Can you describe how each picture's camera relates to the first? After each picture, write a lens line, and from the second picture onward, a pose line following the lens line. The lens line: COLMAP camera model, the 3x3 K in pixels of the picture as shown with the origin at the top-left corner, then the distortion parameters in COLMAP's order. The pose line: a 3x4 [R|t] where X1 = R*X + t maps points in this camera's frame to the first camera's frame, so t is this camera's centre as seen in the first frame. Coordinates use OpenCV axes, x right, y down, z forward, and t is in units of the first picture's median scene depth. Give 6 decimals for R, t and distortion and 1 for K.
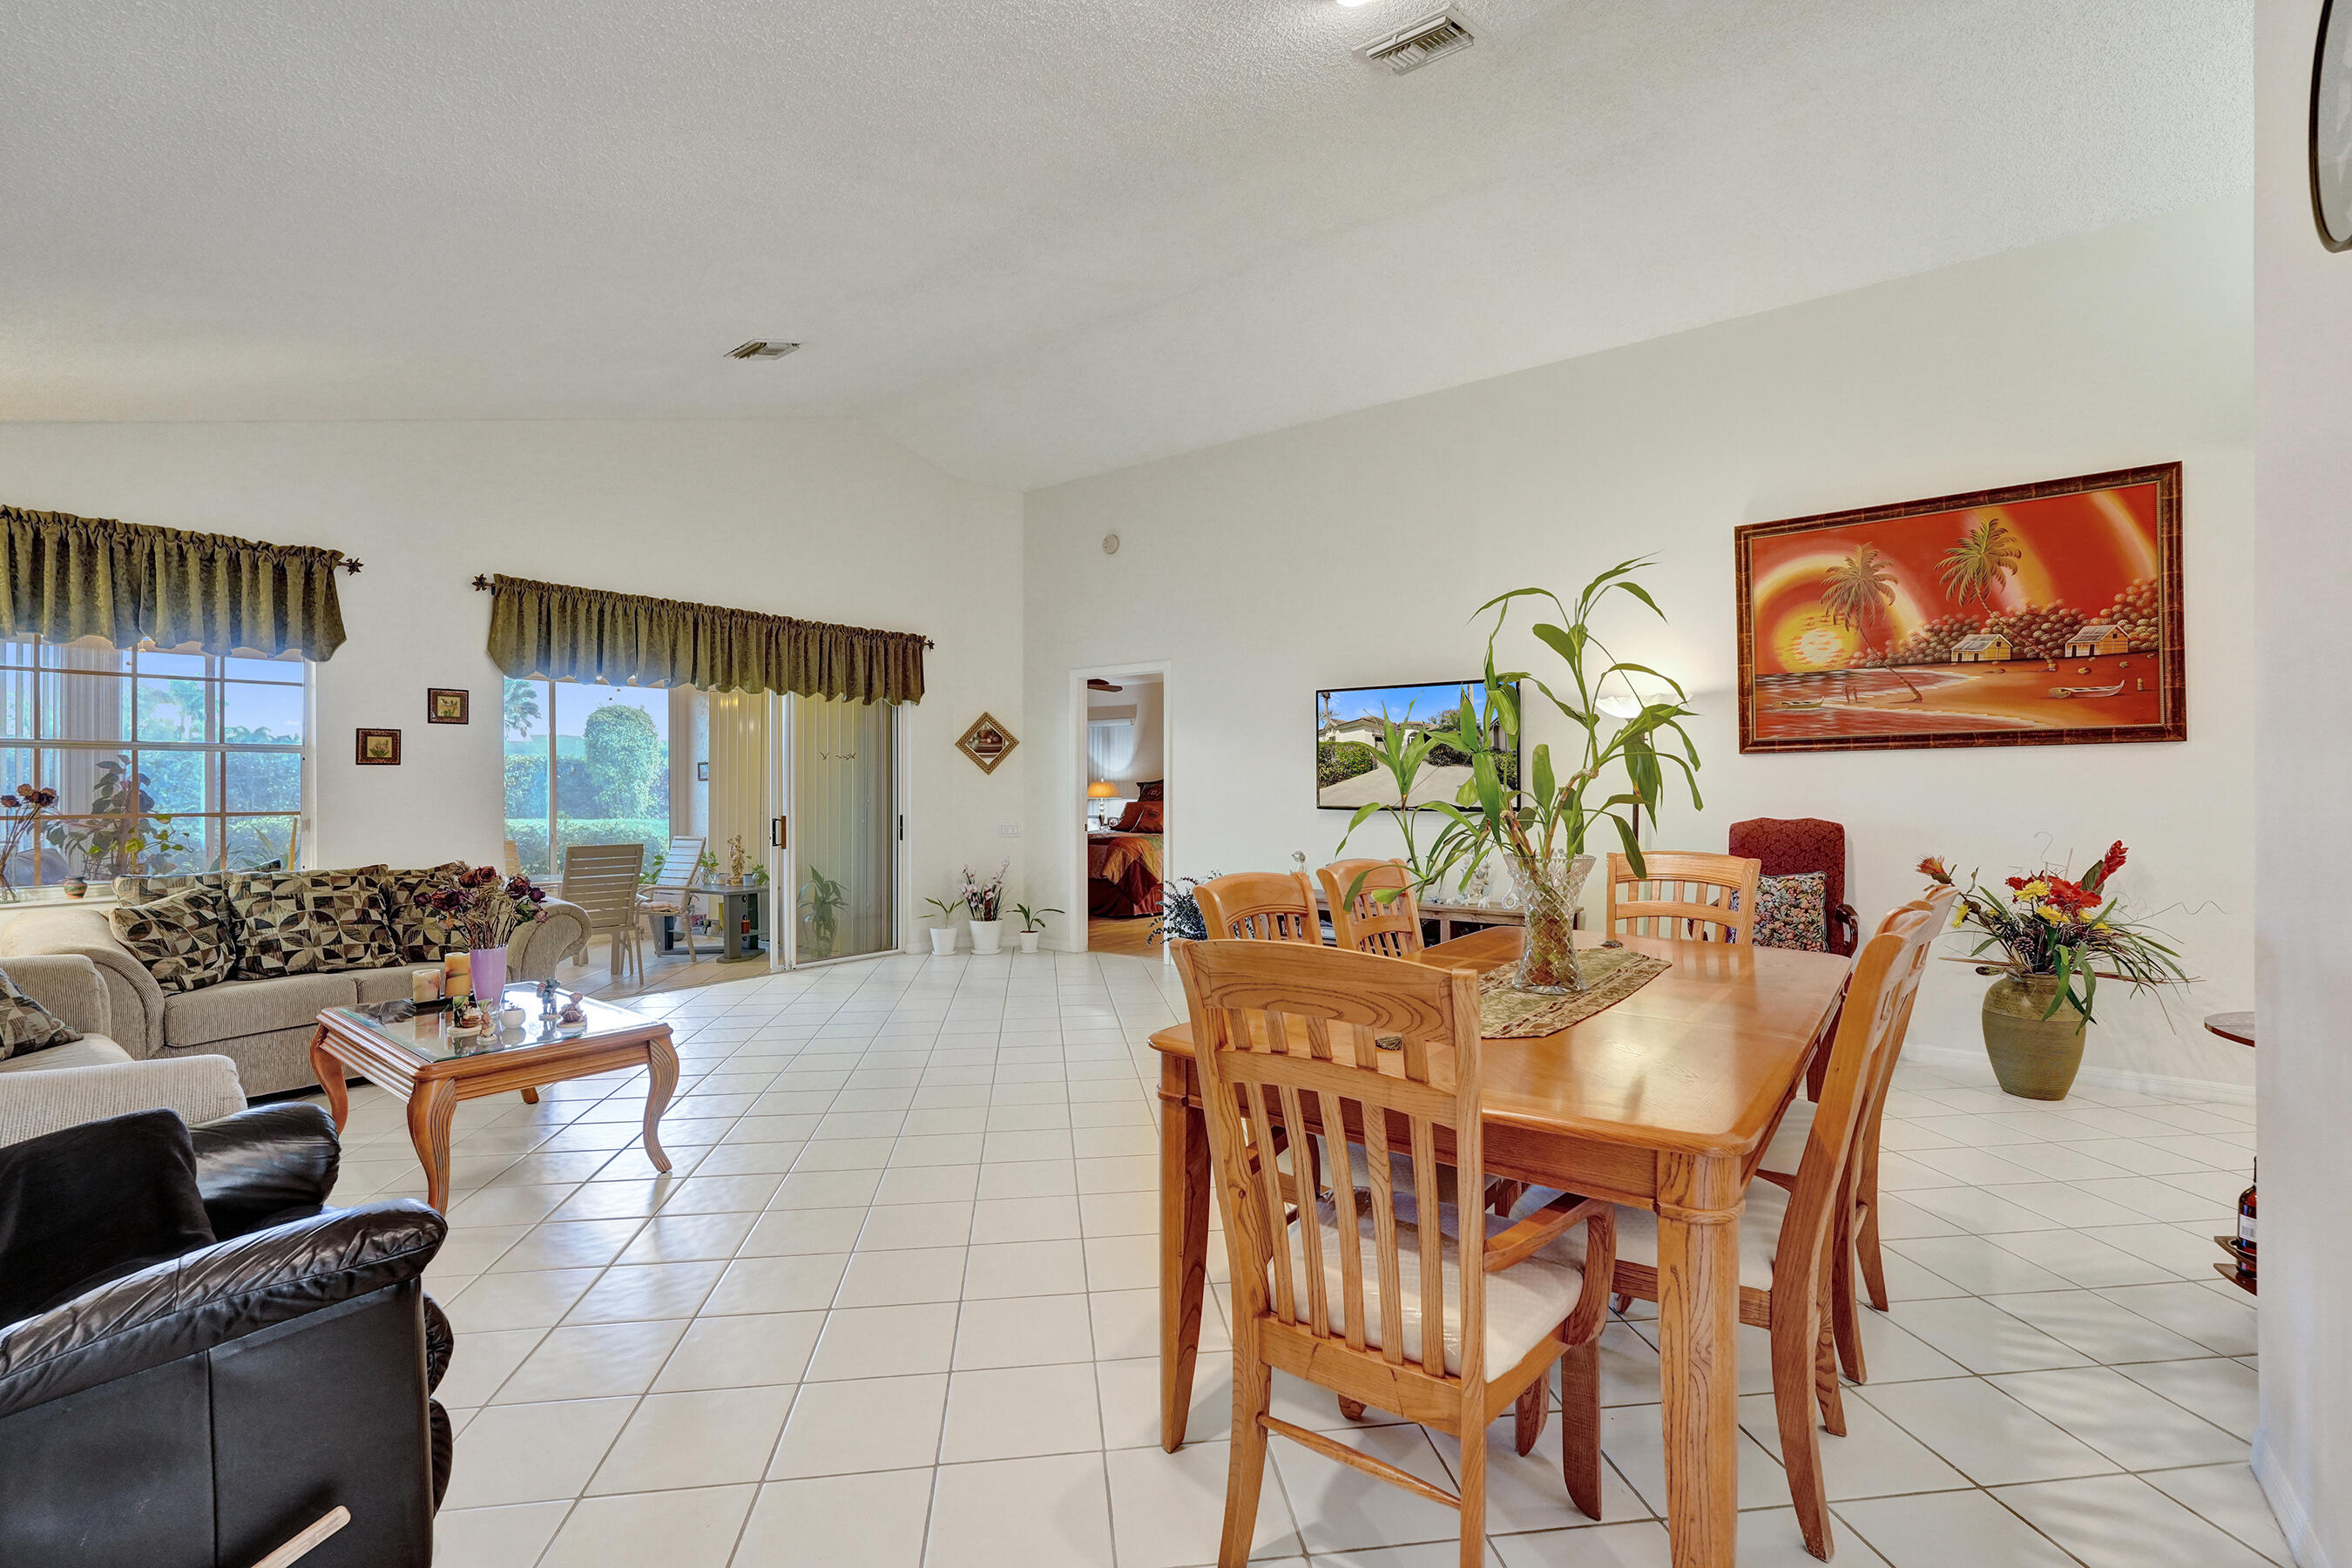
lens RADIAL K [[1033.2, 0, 1175.6], [0, 1033.2, 784.8], [0, 0, 1]] dist [-0.001137, -0.000346]
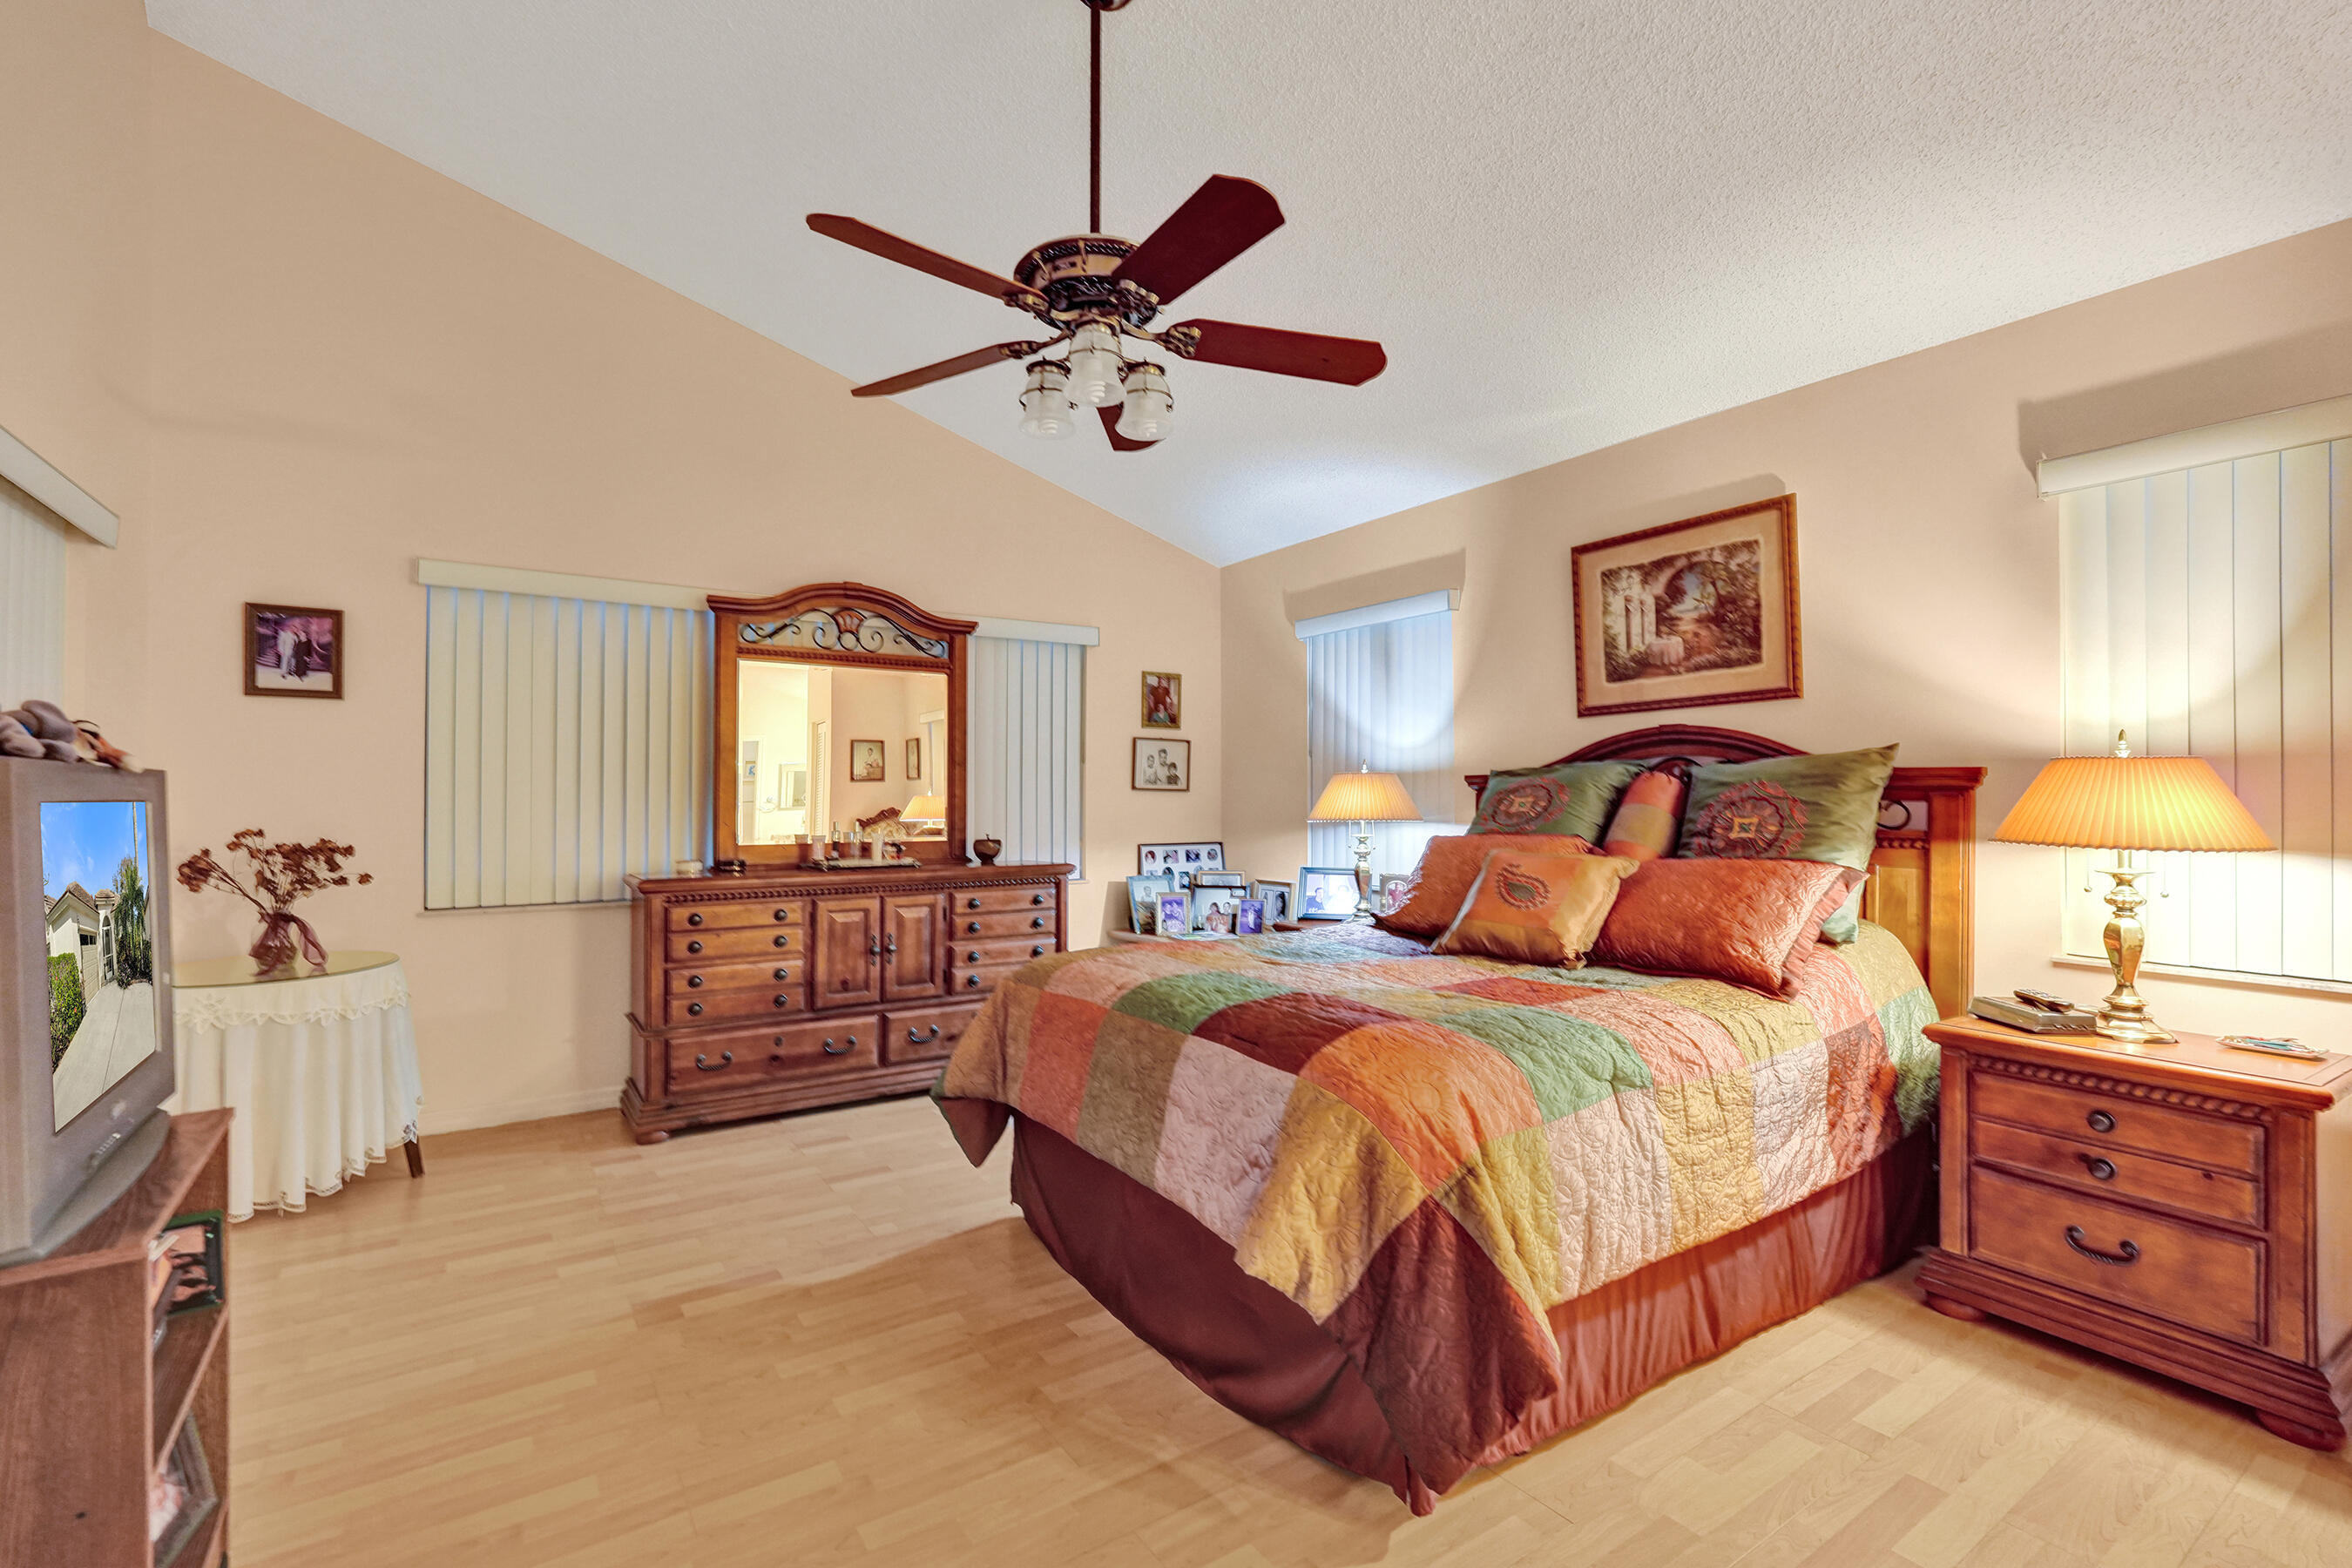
lens RADIAL K [[1033.2, 0, 1170.6], [0, 1033.2, 788.1], [0, 0, 1]] dist [-0.001137, -0.000346]
pose [[0.946546, 0.002941, -0.322555, -0.019696], [-0.004391, 0.999983, -0.003770, 0.003689], [0.322539, 0.004985, 0.946543, 0.643465]]
